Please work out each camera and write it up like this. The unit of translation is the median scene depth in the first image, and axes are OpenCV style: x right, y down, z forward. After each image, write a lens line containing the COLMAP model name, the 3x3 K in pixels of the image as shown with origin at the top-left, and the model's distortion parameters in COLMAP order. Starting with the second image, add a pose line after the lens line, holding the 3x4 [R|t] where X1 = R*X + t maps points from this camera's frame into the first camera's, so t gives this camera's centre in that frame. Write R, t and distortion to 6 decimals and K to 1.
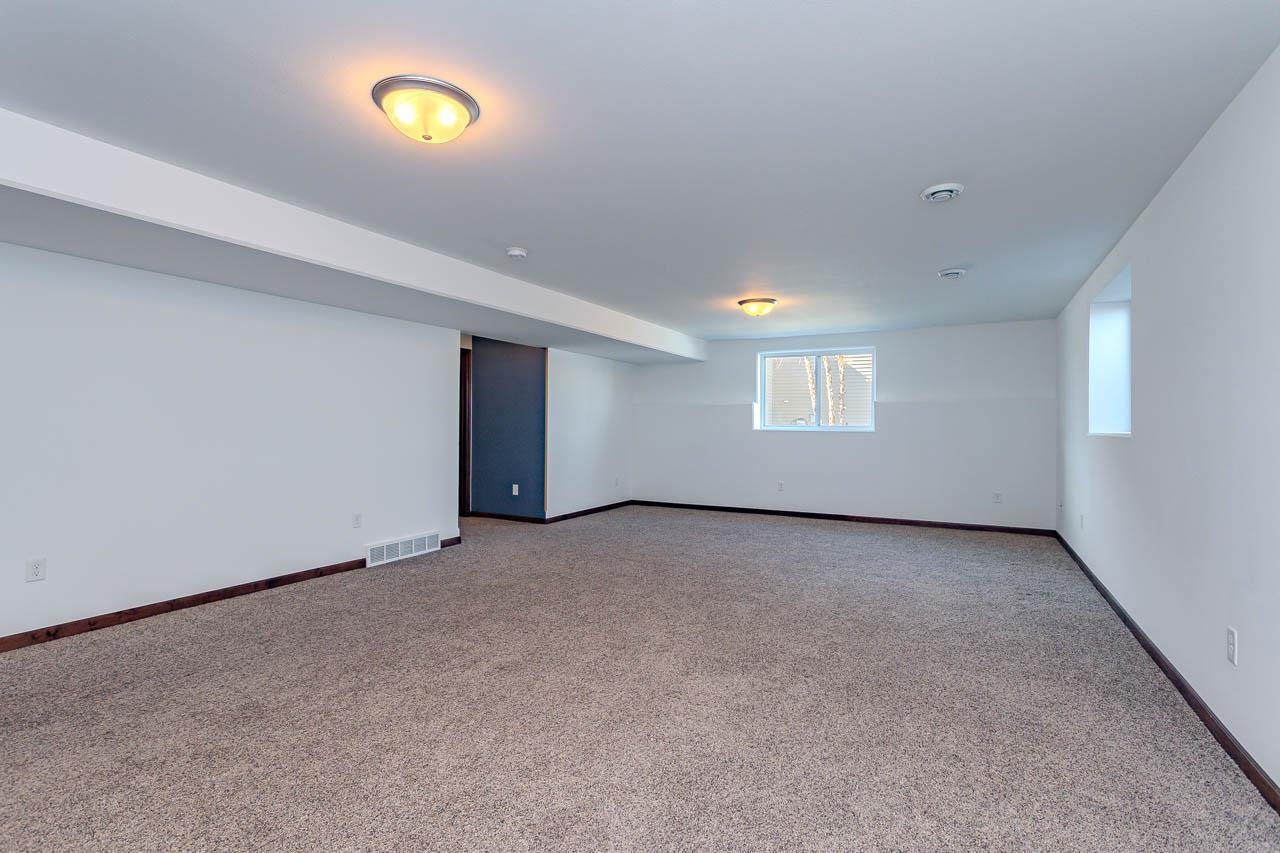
lens RADIAL K [[608.6, 0, 648.0], [0, 608.6, 422.7], [0, 0, 1]] dist [-0.001502, 0.001378]
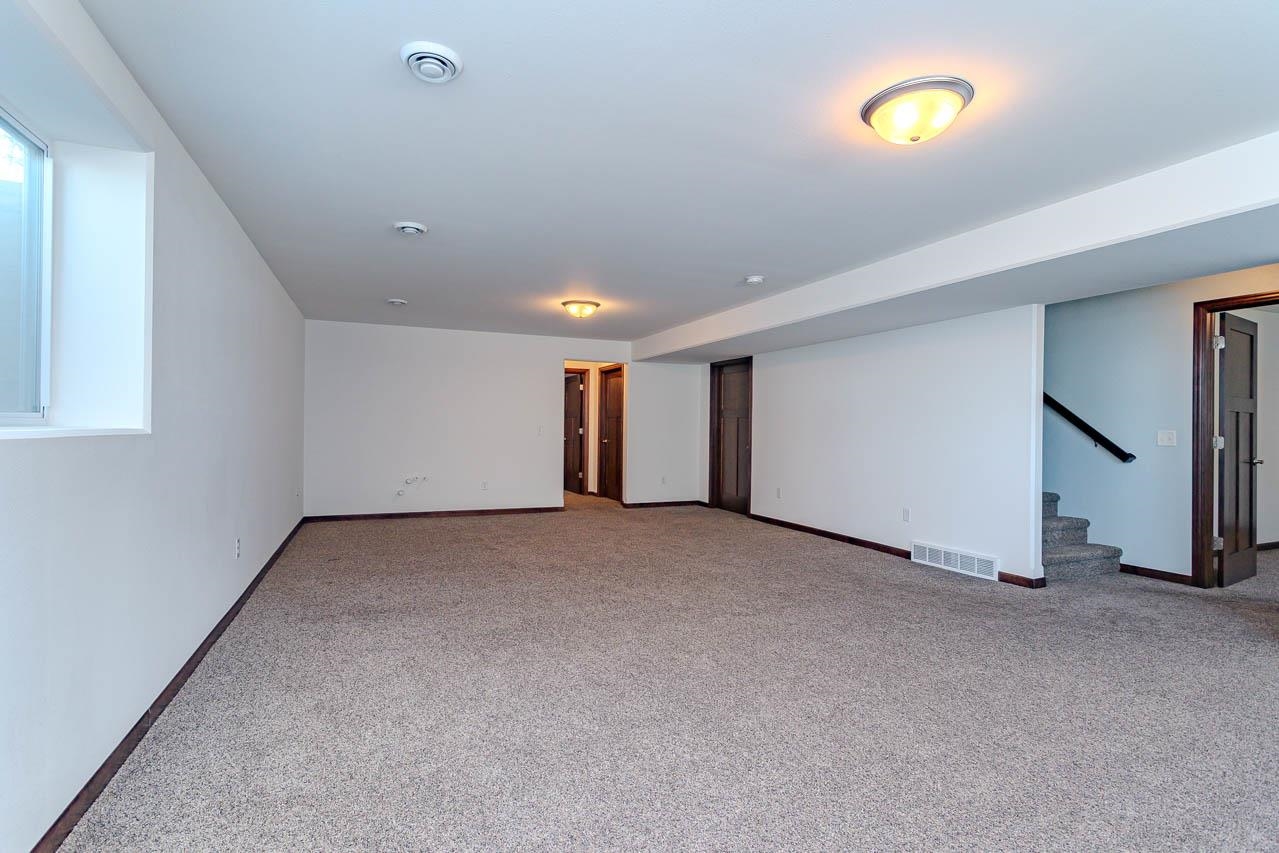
lens RADIAL K [[608.2, 0, 633.5], [0, 608.2, 423.5], [0, 0, 1]] dist [-0.001502, 0.001378]
pose [[-0.635750, -0.011462, -0.771810, 0.691583], [-0.010387, 0.999926, -0.006294, 0.005321], [0.771825, 0.004015, -0.635822, 1.301719]]
